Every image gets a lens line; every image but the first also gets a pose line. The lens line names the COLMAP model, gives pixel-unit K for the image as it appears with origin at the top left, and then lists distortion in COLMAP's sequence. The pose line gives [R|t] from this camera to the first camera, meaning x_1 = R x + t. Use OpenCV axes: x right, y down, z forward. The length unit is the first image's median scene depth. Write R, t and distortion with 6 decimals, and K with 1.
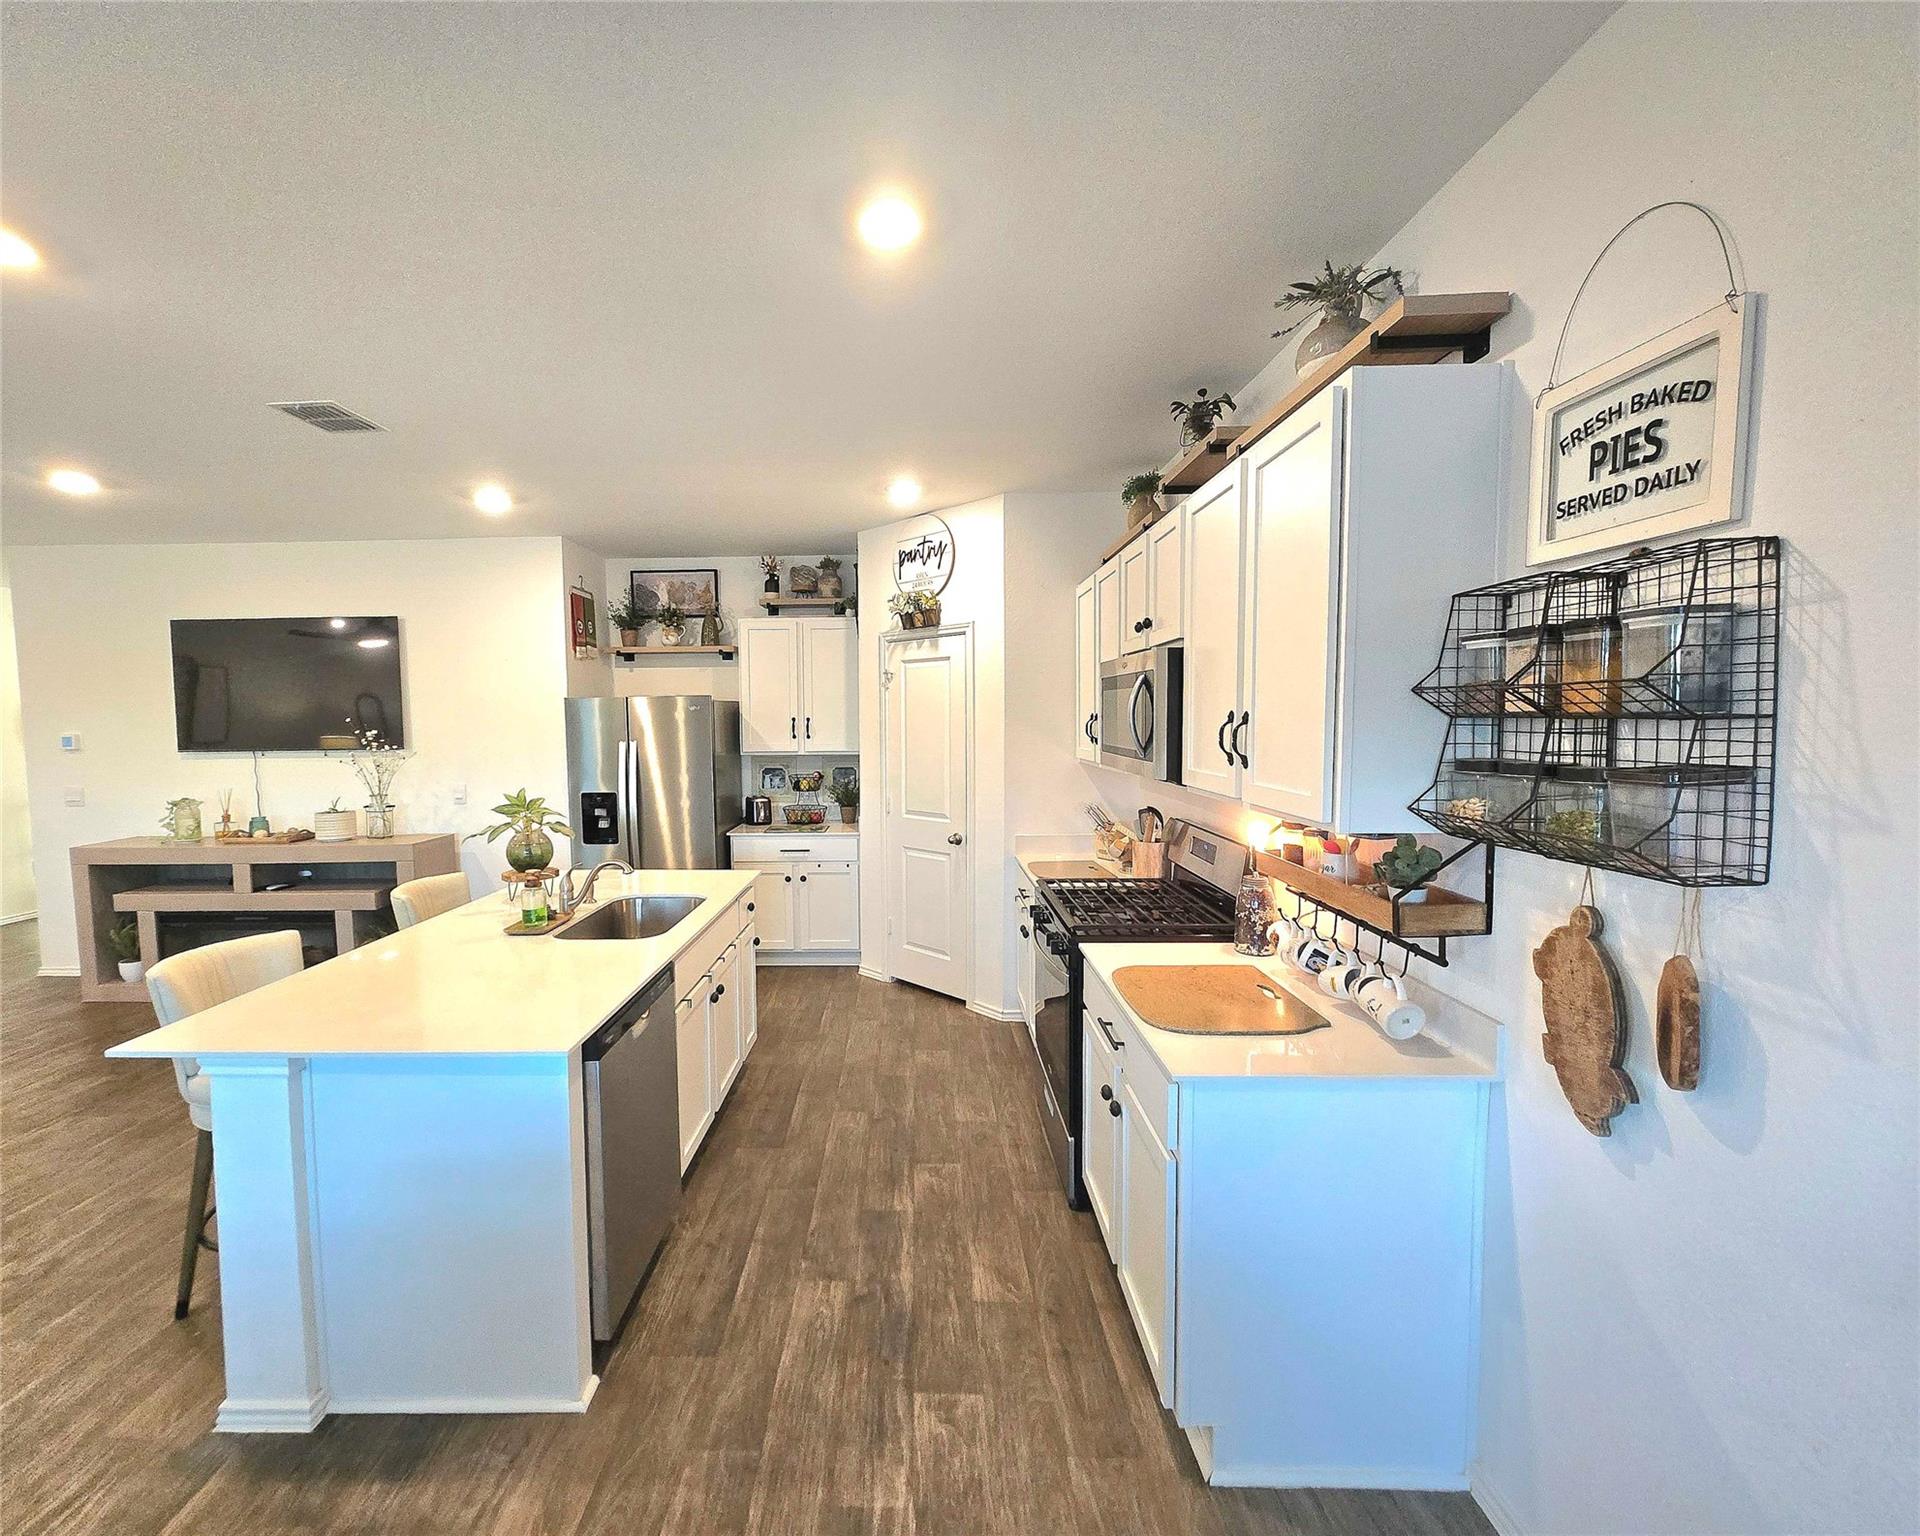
lens RADIAL K [[808.0, 0, 886.4], [0, 808.0, 763.5], [0, 0, 1]] dist [0.000512, -0.000053]
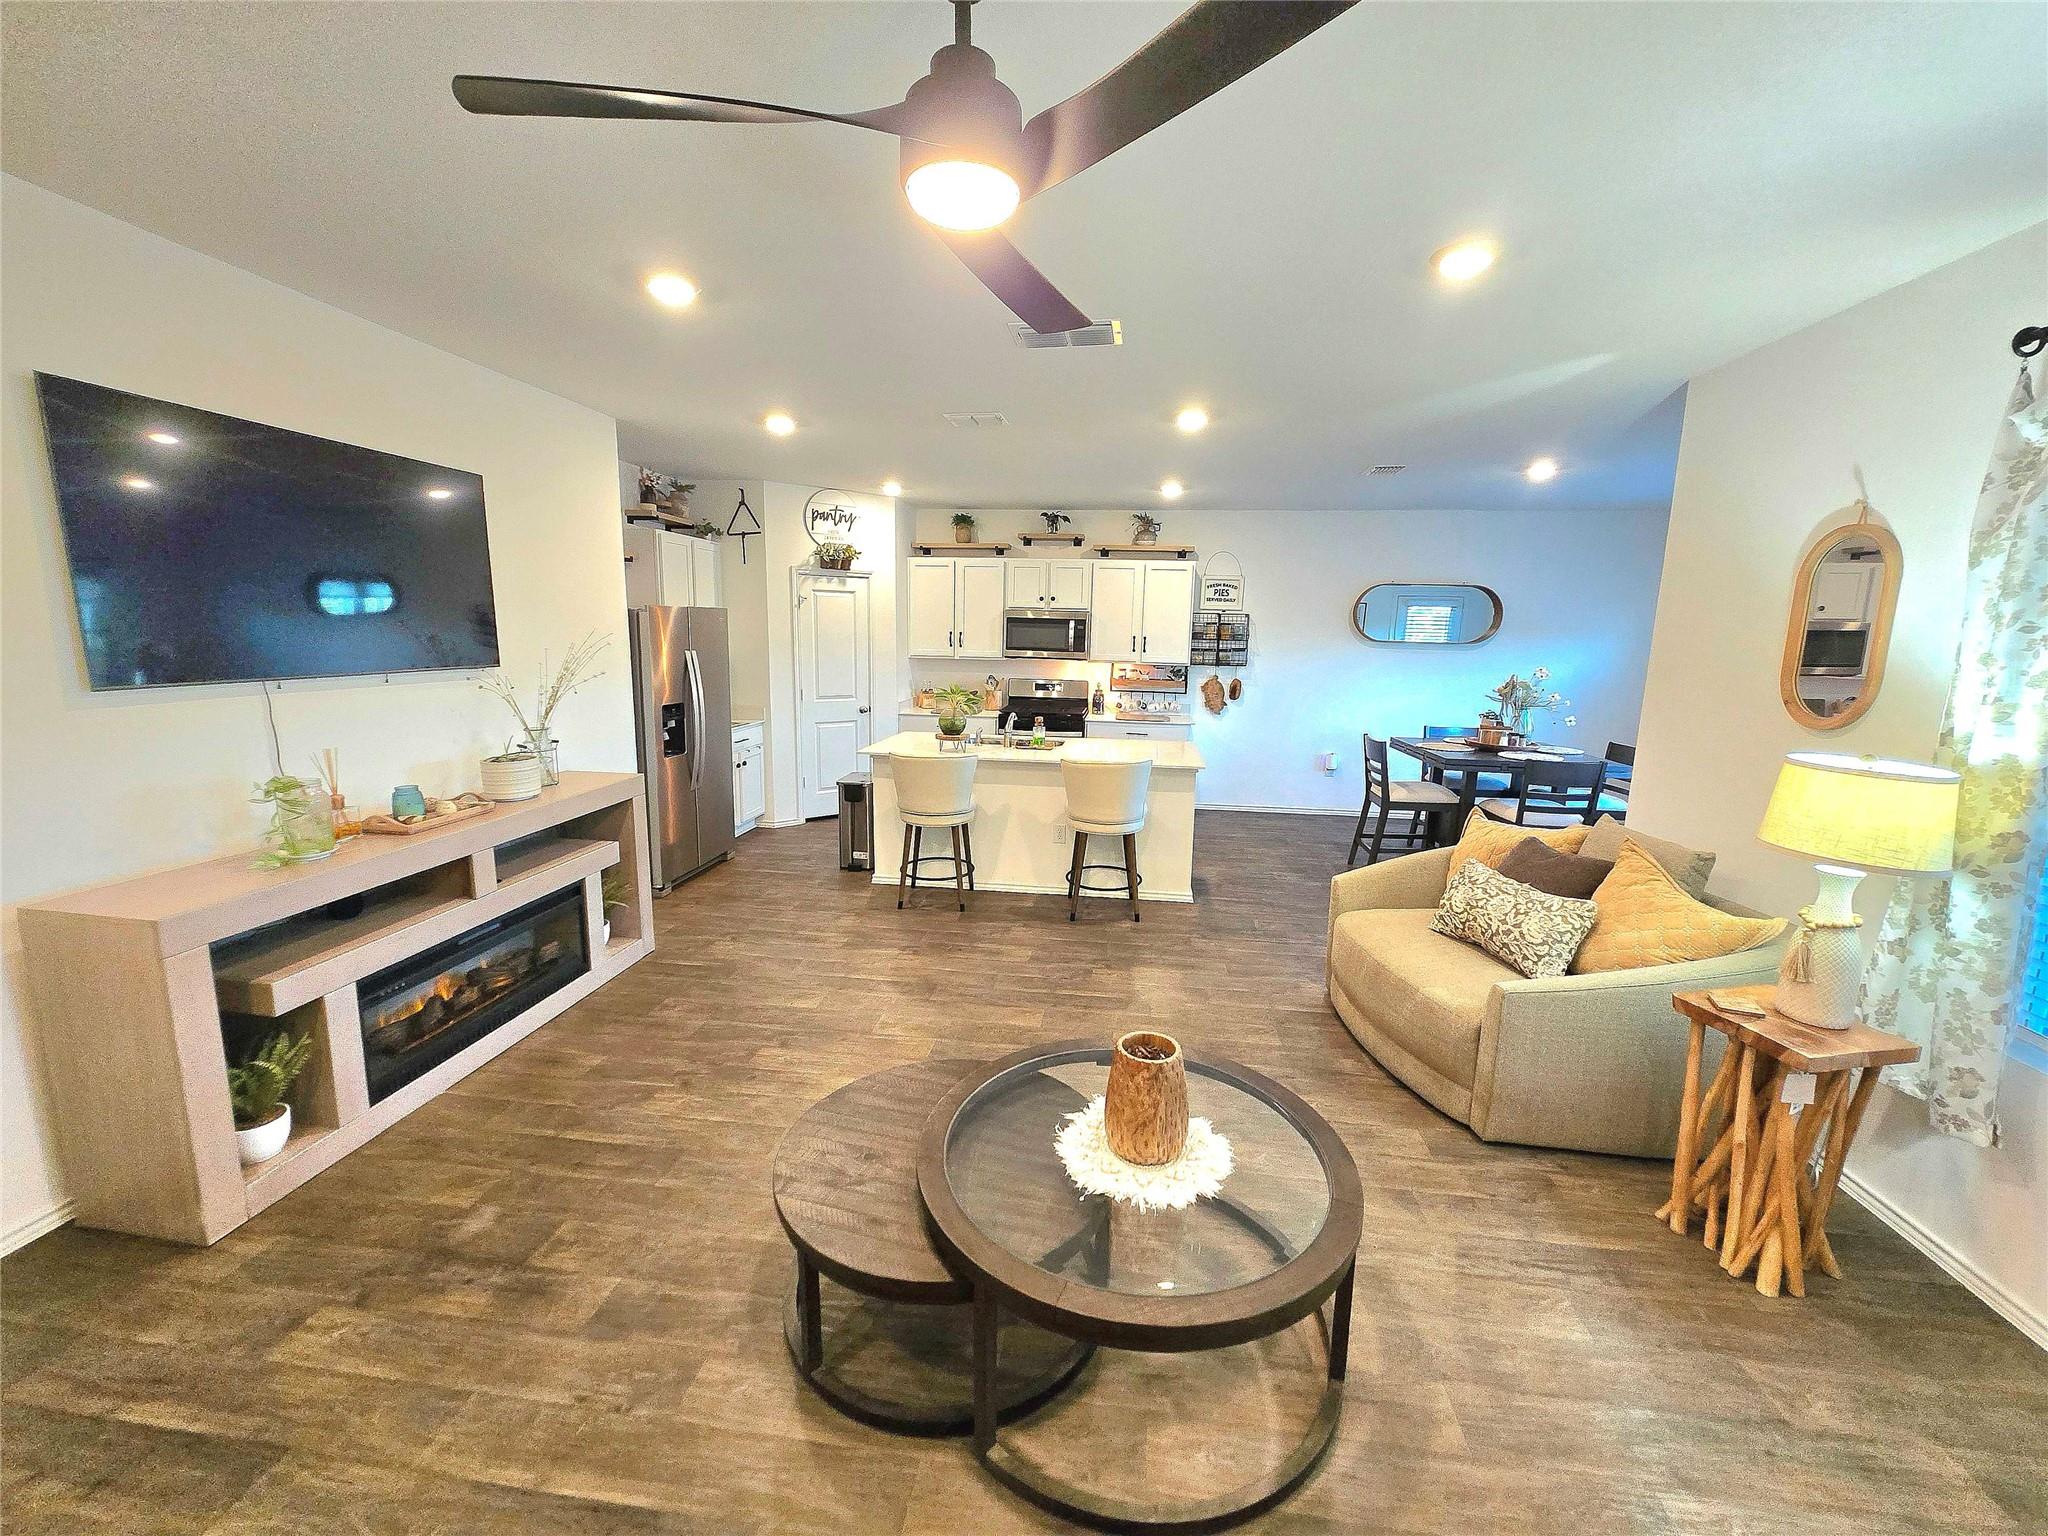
lens RADIAL K [[802.4, 0, 1027.8], [0, 802.4, 764.5], [0, 0, 1]] dist [0.000836, -0.000258]
pose [[0.100337, -0.153740, 0.983004, -1.414671], [0.033905, 0.987944, 0.151052, -0.026215], [-0.994376, 0.018173, 0.104340, 0.512559]]
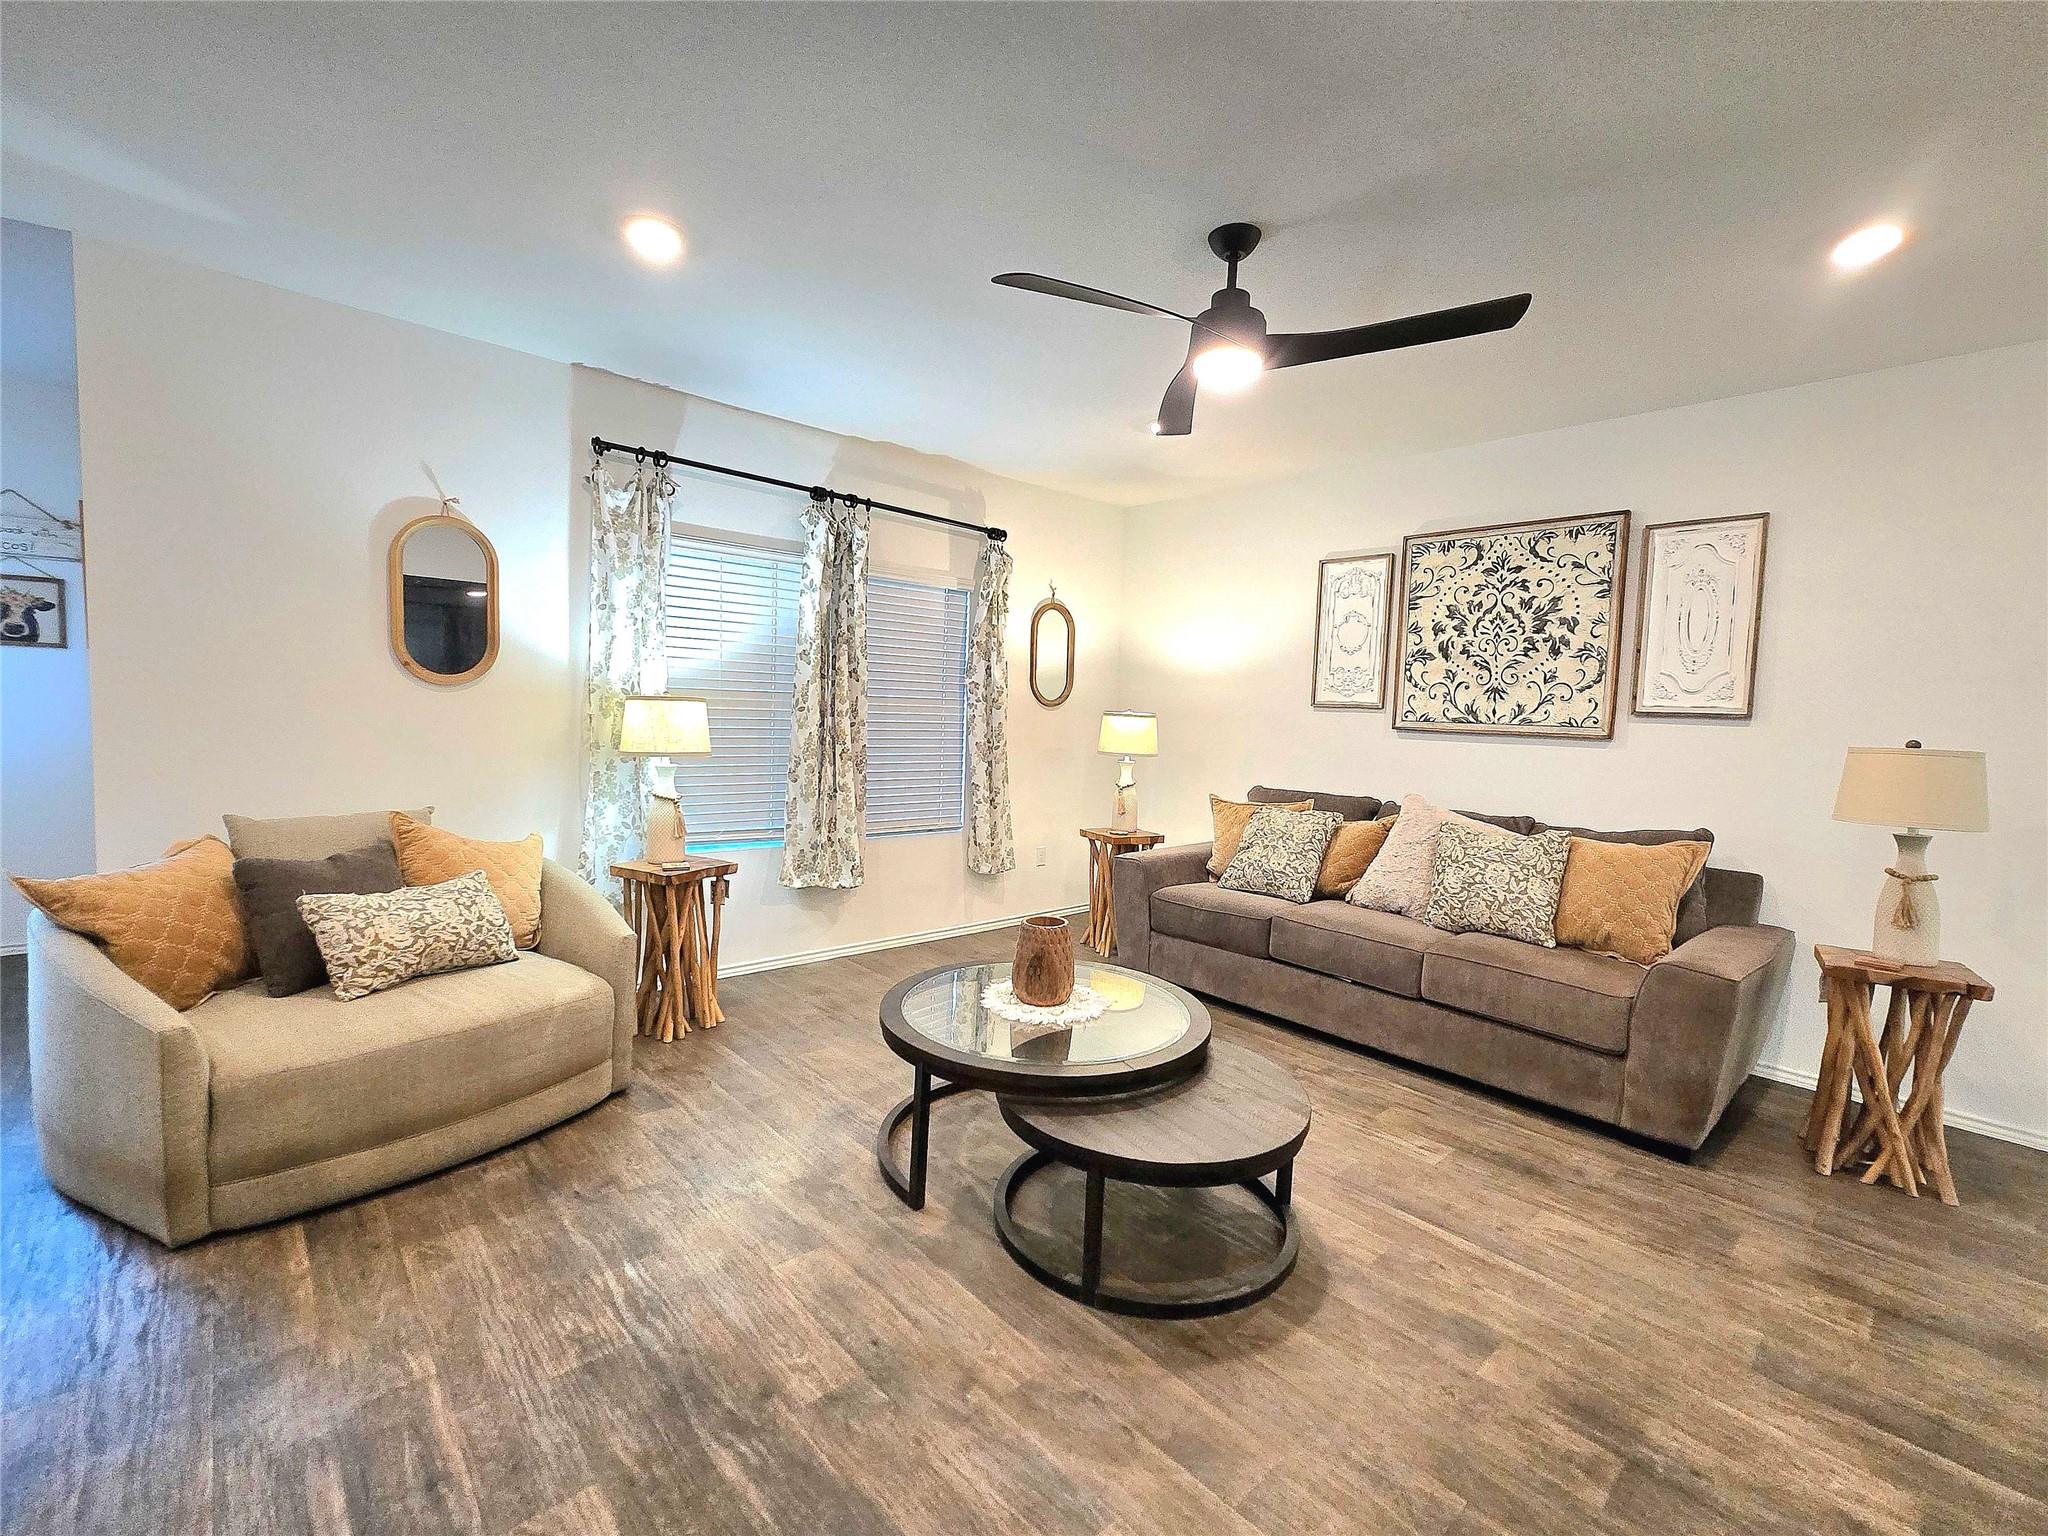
lens RADIAL K [[890.4, 0, 1024.0], [0, 890.4, 768.0], [0, 0, 1]] dist [0.001236, 0.000152]
pose [[-0.721694, 0.032661, -0.691441, -0.600125], [-0.067799, 0.990748, 0.117565, 0.002191], [0.688883, 0.131725, -0.712803, 0.910733]]
